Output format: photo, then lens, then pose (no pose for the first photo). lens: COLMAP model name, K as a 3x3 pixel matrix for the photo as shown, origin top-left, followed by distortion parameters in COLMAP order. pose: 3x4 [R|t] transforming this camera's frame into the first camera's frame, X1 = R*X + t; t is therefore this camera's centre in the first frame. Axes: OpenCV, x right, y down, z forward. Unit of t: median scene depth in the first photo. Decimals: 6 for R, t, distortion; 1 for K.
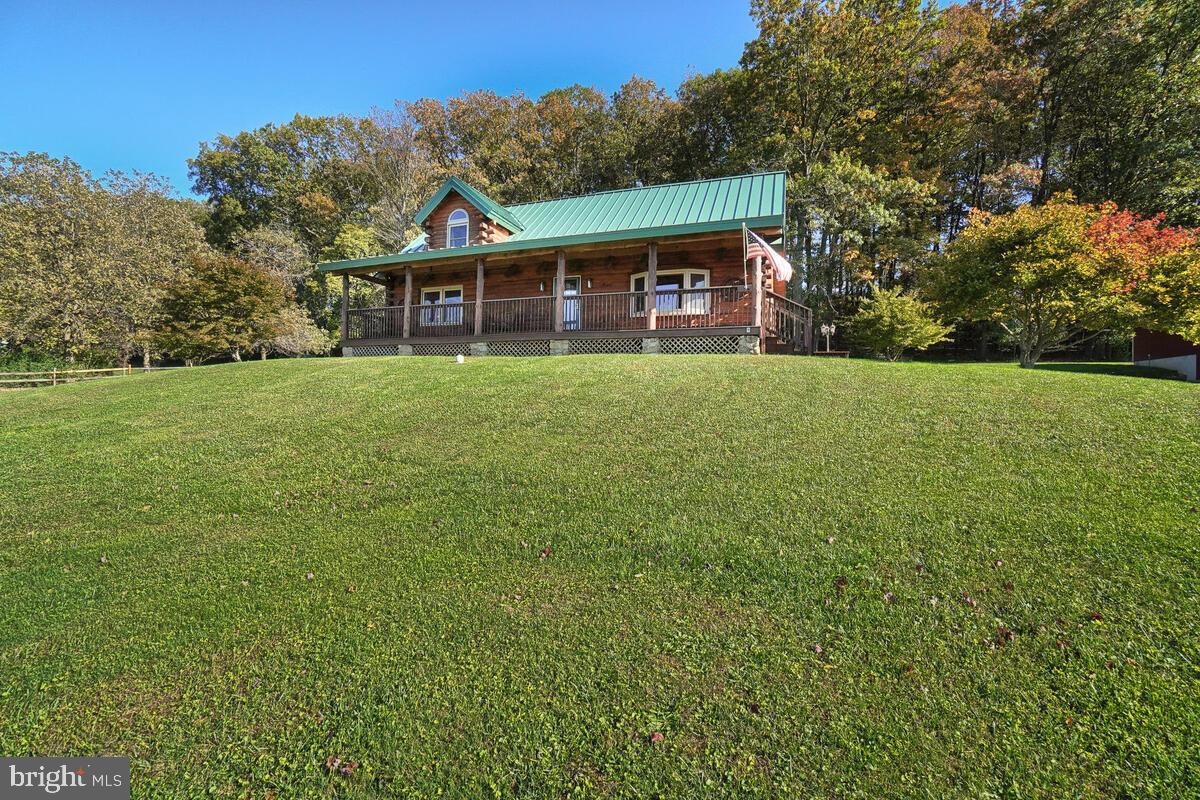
lens RADIAL K [[522.3, 0, 598.2], [0, 522.3, 374.5], [0, 0, 1]] dist [-0.026200, 0.000122]
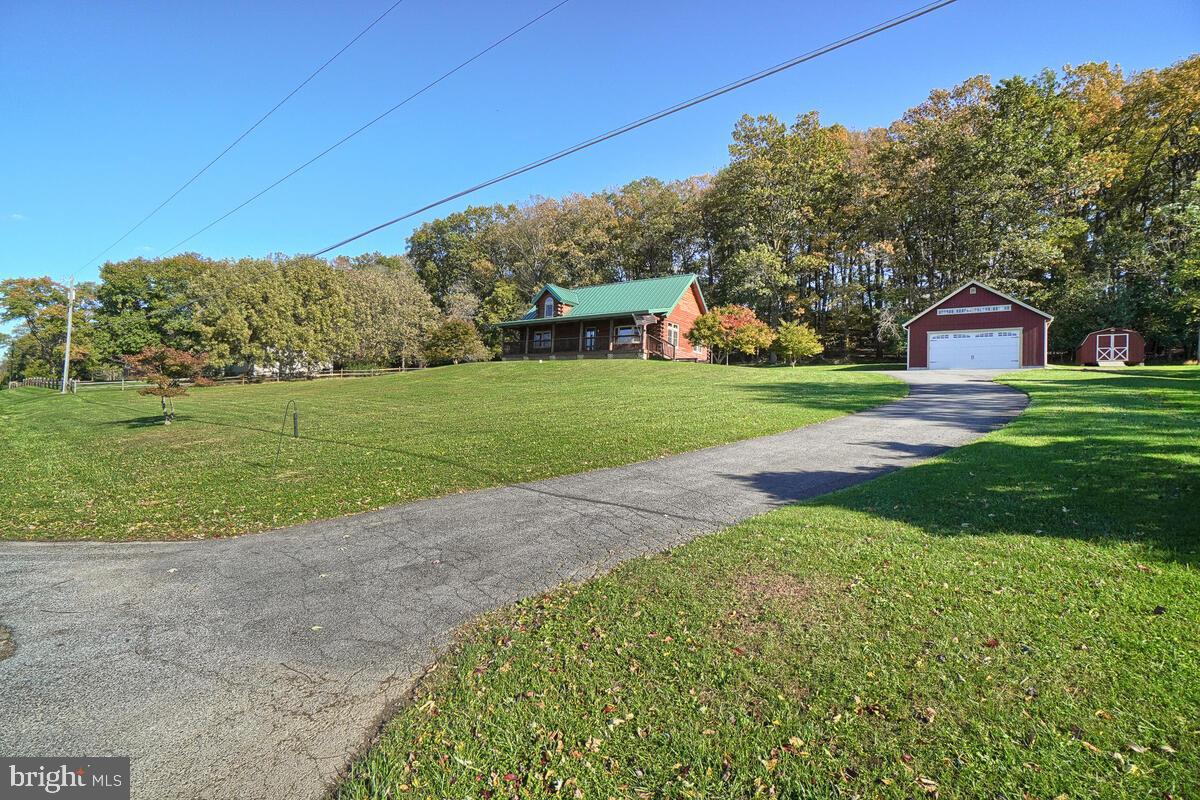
lens RADIAL K [[522.3, 0, 598.2], [0, 522.3, 374.5], [0, 0, 1]] dist [-0.026200, 0.000122]
pose [[0.968113, 0.001872, -0.250509, 0.581387], [-0.006280, 0.999839, -0.016796, 0.068715], [0.250437, 0.017834, 0.967969, -1.316804]]
